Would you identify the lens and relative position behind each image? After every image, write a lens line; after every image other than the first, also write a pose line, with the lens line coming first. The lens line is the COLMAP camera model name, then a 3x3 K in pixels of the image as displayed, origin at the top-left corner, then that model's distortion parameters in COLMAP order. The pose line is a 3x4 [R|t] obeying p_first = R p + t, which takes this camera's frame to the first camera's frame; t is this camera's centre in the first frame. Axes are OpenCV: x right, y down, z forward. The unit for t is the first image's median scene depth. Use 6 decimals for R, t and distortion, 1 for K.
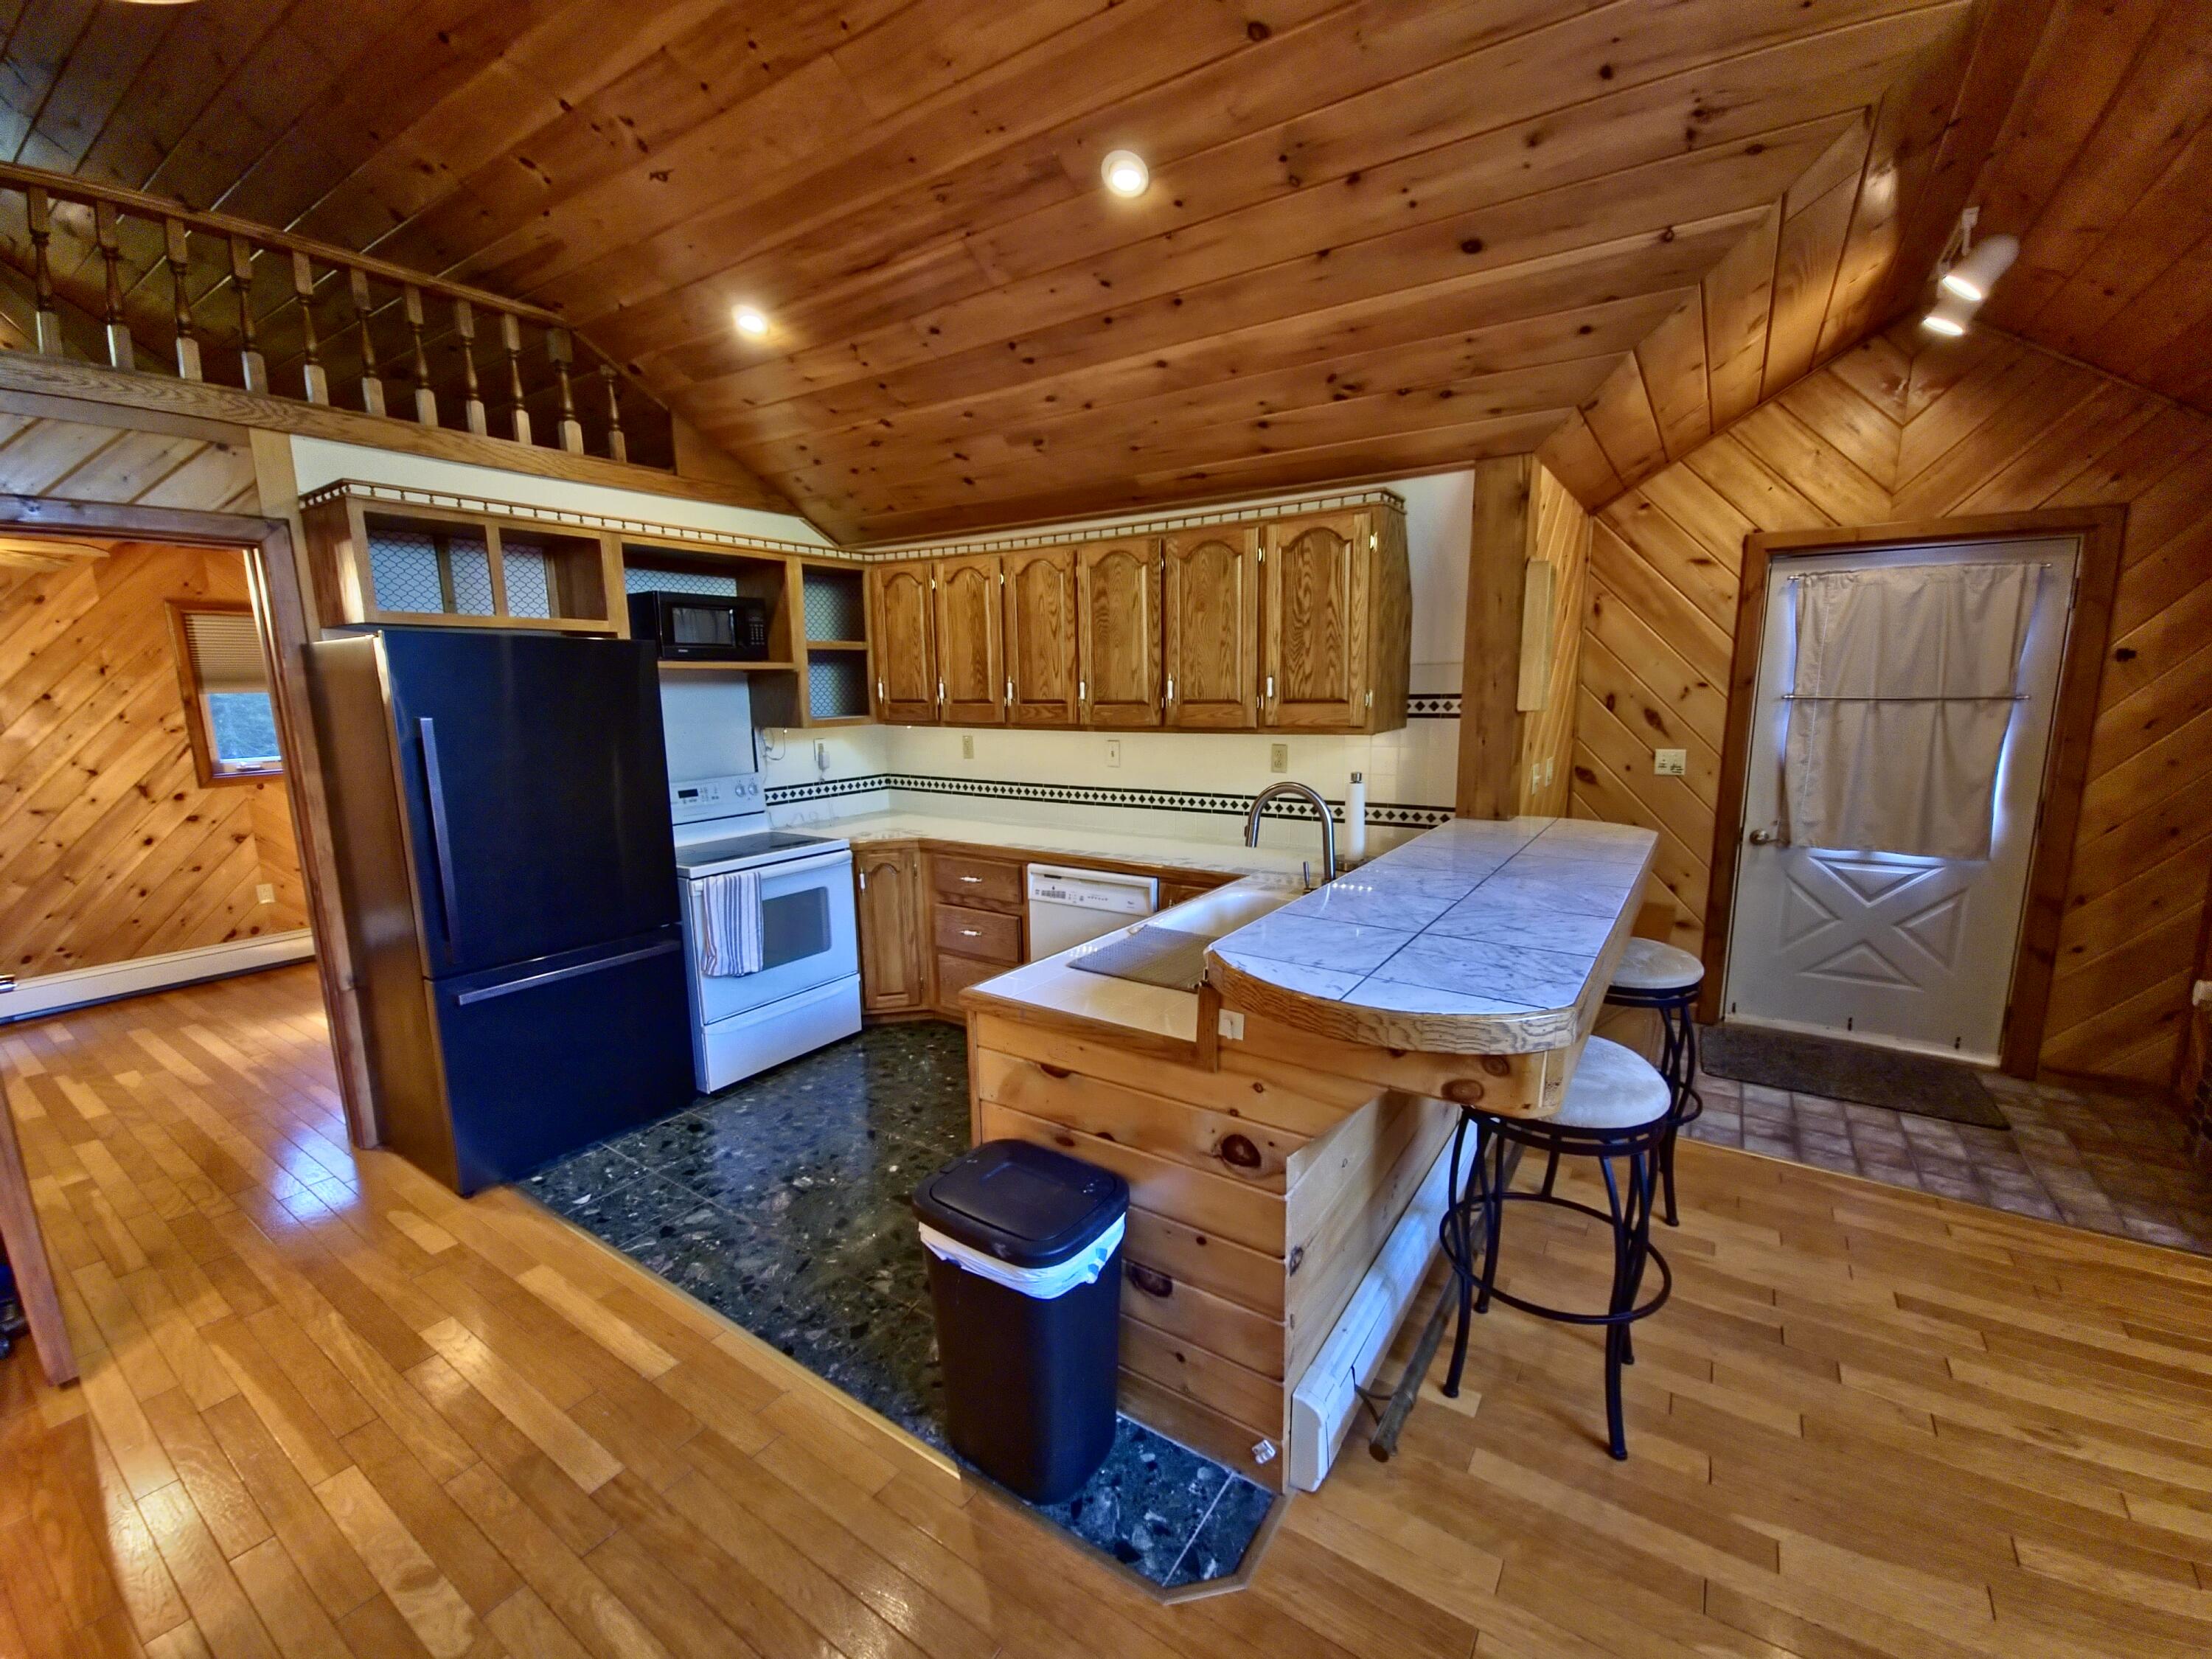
lens RADIAL K [[907.7, 0, 1109.0], [0, 907.7, 839.0], [0, 0, 1]] dist [0.006560, -0.004944]
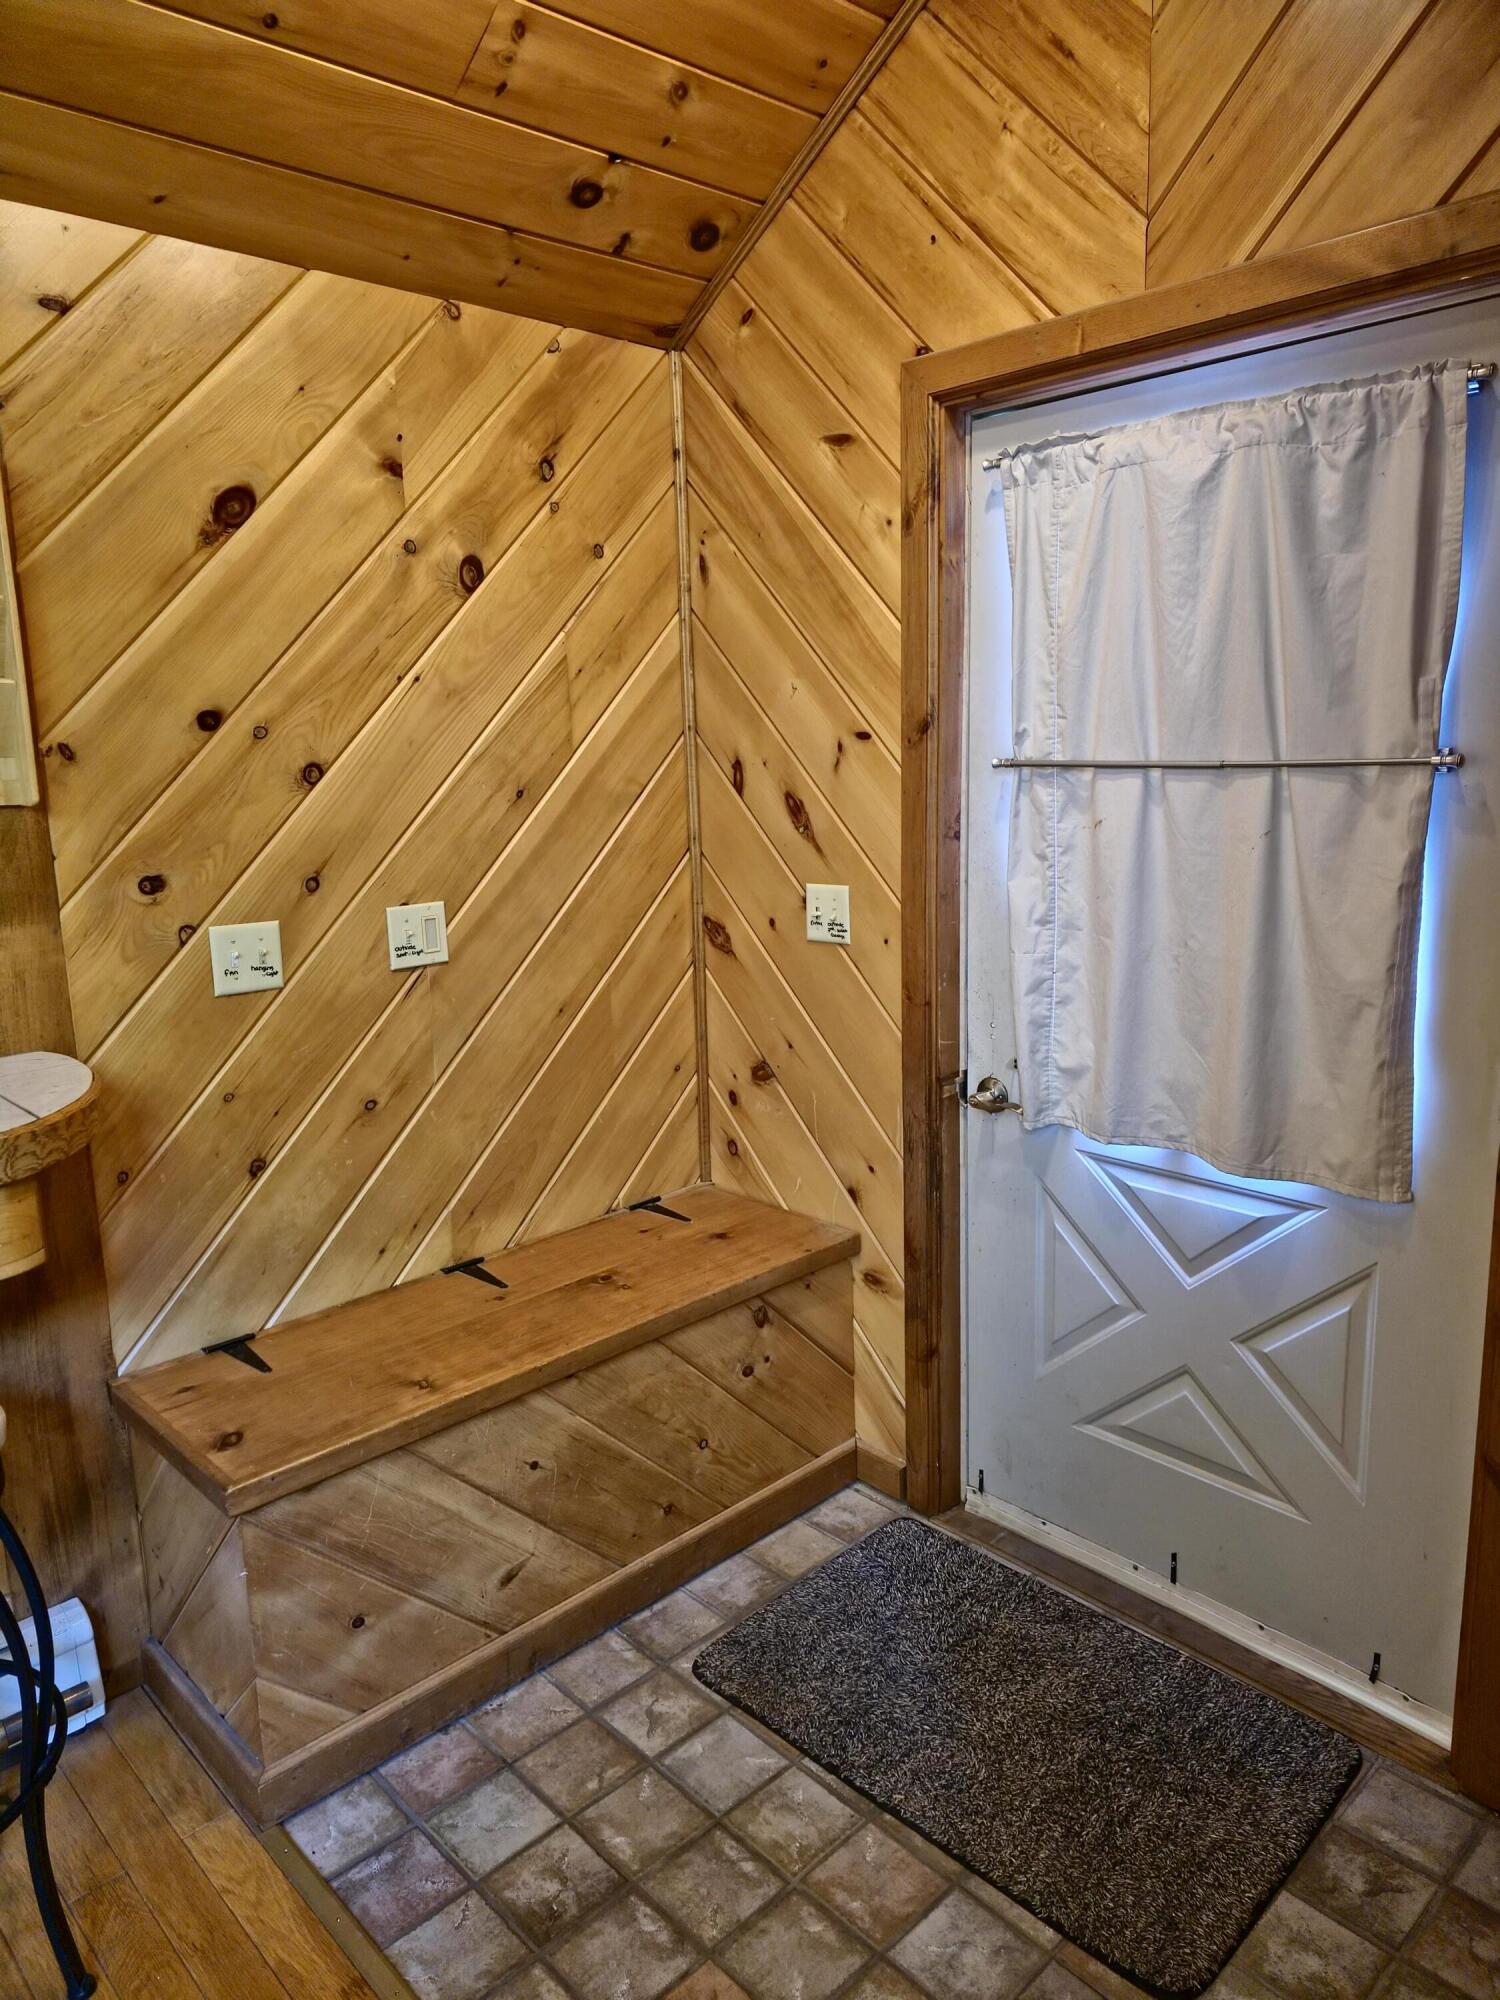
lens RADIAL K [[1325.1, 0, 770.4], [0, 1325.1, 993.0], [0, 0, 1]] dist [0.067799, -0.059181]
pose [[0.976897, 0.027775, -0.211898, 0.833865], [-0.022884, 0.999413, 0.025497, -0.070294], [0.212482, -0.020059, 0.976959, 0.420407]]
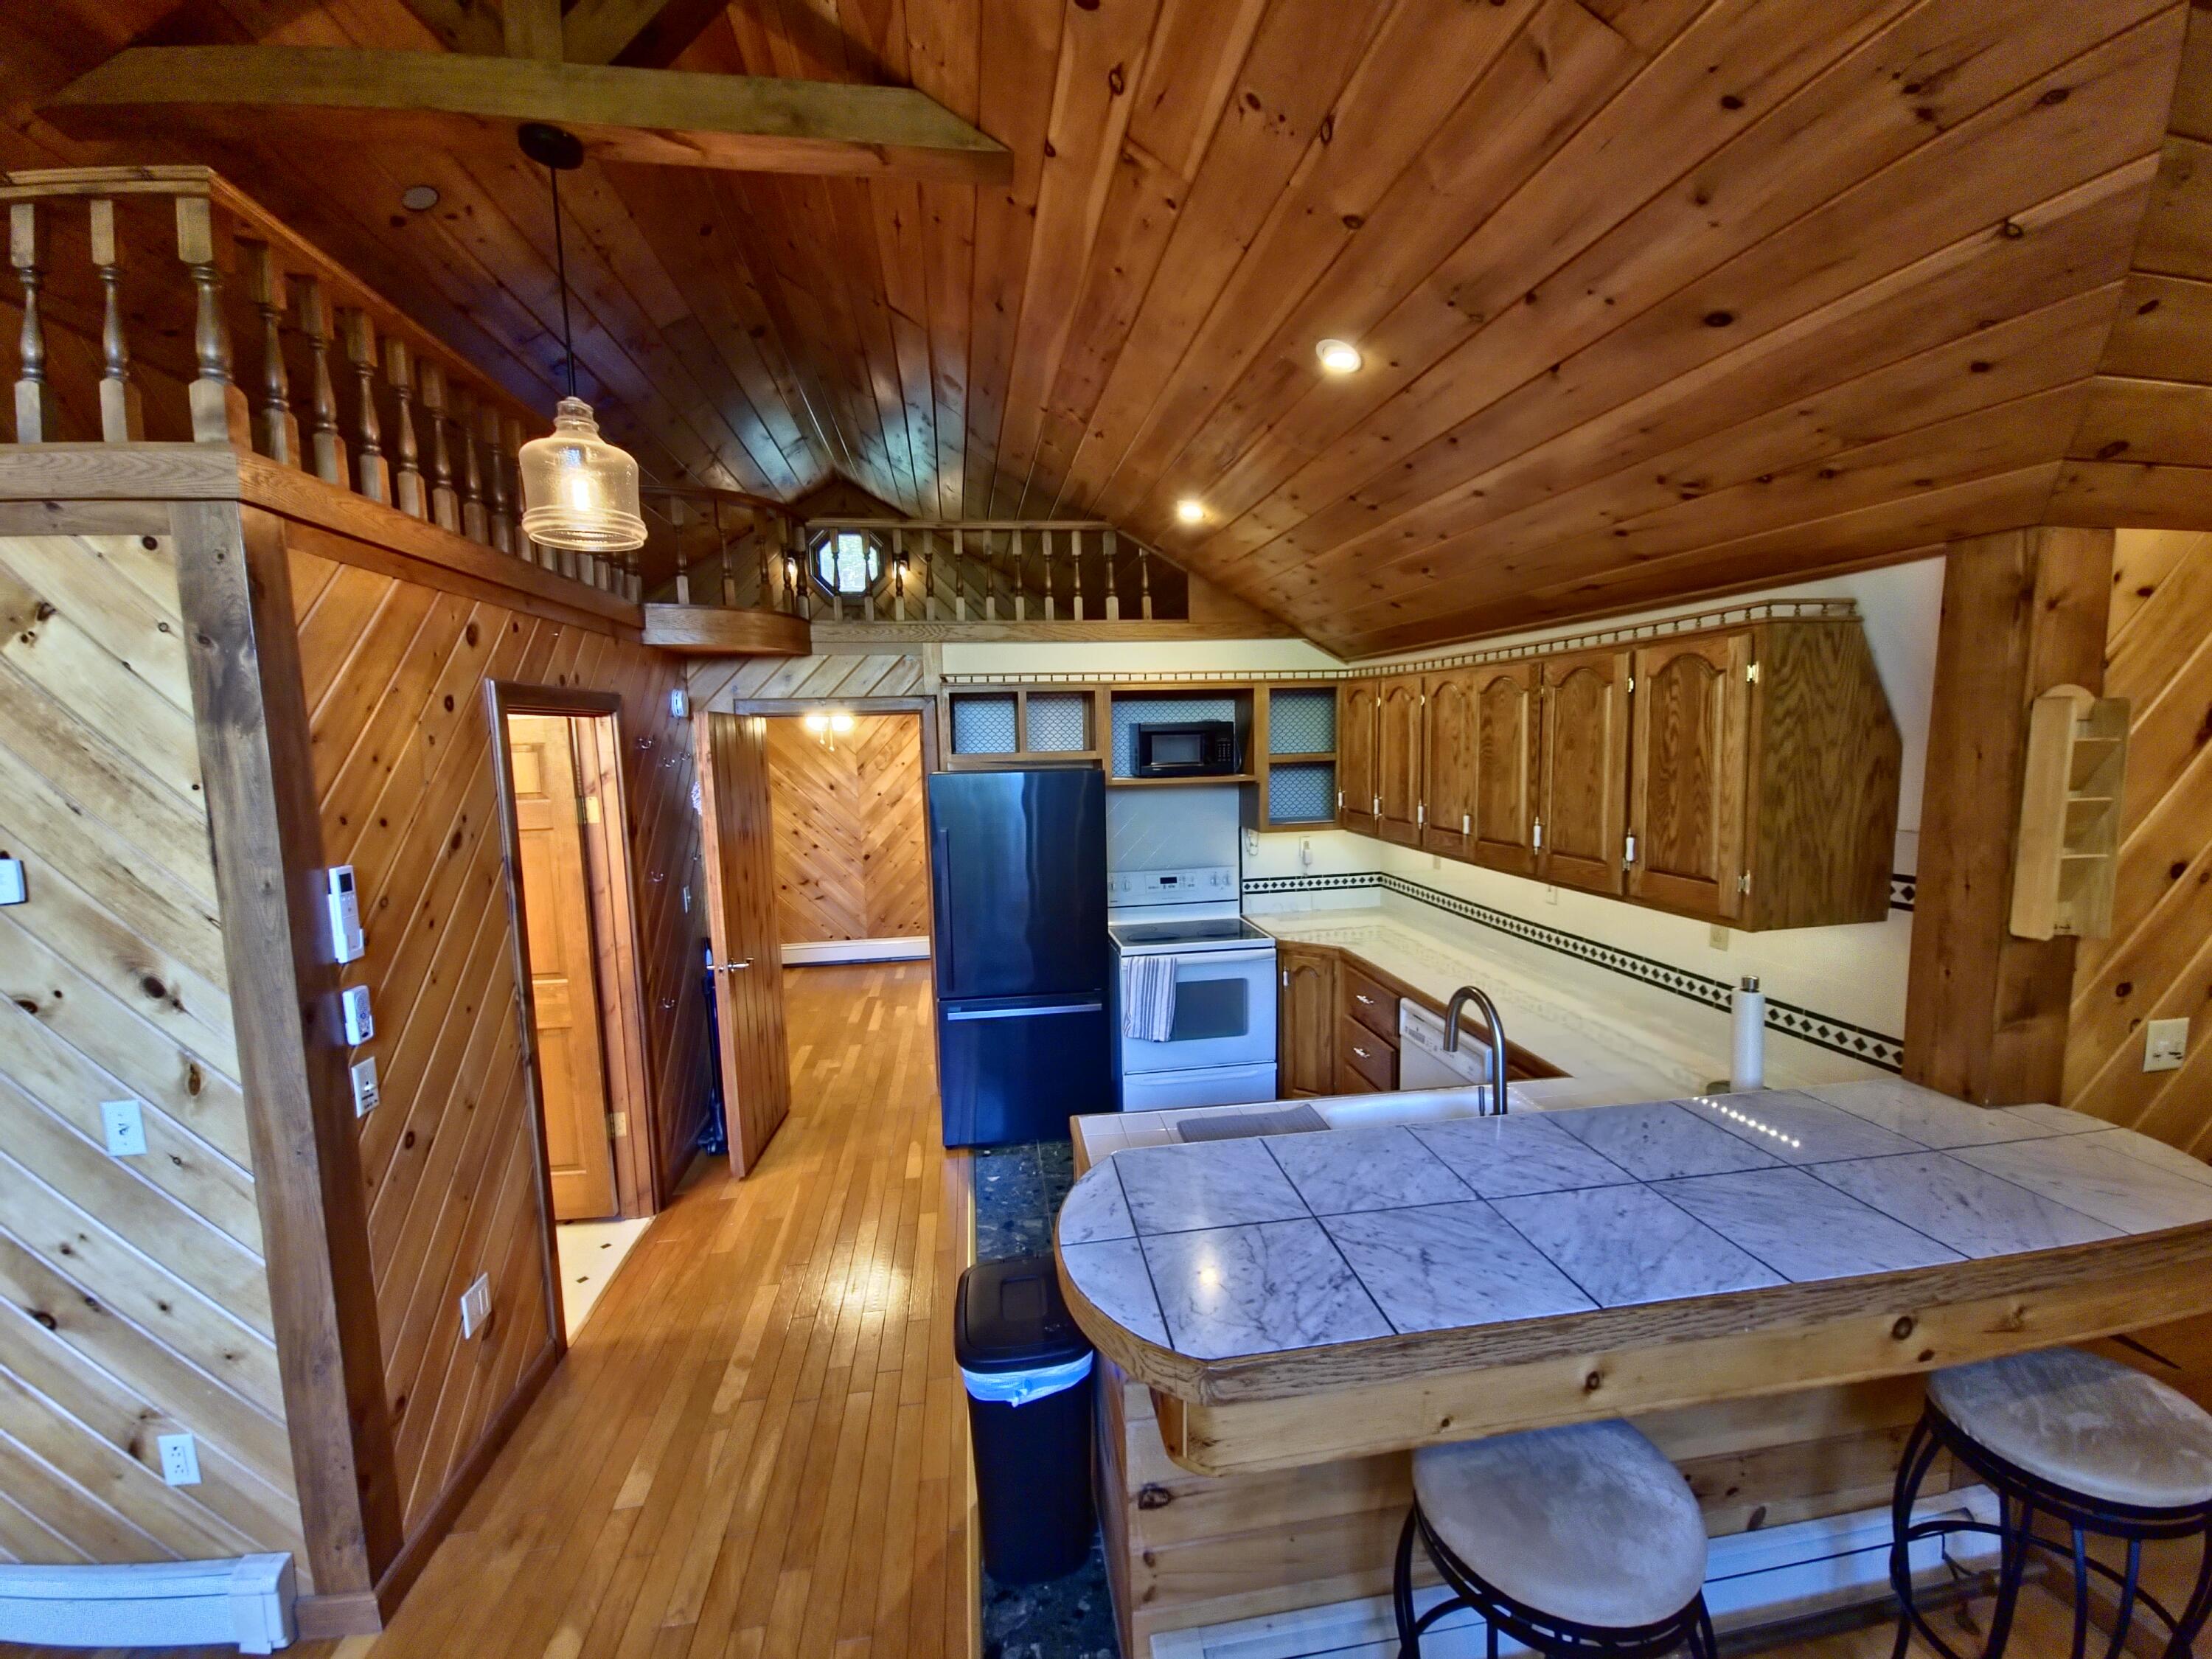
lens RADIAL K [[907.7, 0, 1112.1], [0, 907.7, 830.4], [0, 0, 1]] dist [0.006560, -0.004944]
pose [[0.679838, 0.078598, -0.729138, 0.415473], [-0.111145, 0.993798, 0.003497, -0.126157], [0.724891, 0.078662, 0.684357, 0.117598]]
